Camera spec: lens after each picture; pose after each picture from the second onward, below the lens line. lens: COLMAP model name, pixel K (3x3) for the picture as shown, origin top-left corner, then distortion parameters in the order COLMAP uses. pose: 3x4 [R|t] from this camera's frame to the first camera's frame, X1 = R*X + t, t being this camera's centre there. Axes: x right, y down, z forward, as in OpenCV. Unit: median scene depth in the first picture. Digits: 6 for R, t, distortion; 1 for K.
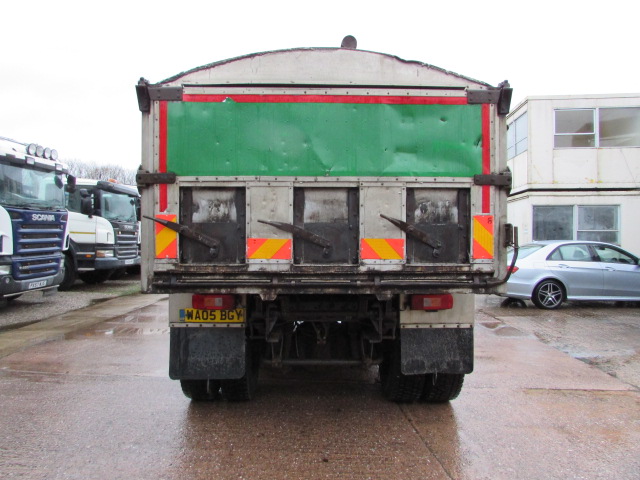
lens RADIAL K [[447.9, 0, 317.7], [0, 447.9, 240.7], [0, 0, 1]] dist [-0.039628, 0.019995]
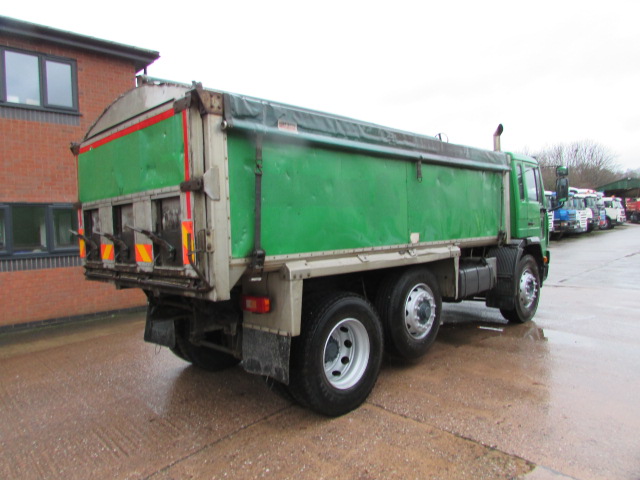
lens RADIAL K [[447.9, 0, 314.9], [0, 447.9, 241.4], [0, 0, 1]] dist [-0.039628, 0.019995]
pose [[0.703953, -0.006296, -0.710219, 1.134953], [0.032289, 0.999211, 0.023147, -0.022034], [0.709513, -0.039226, 0.703600, 0.429767]]
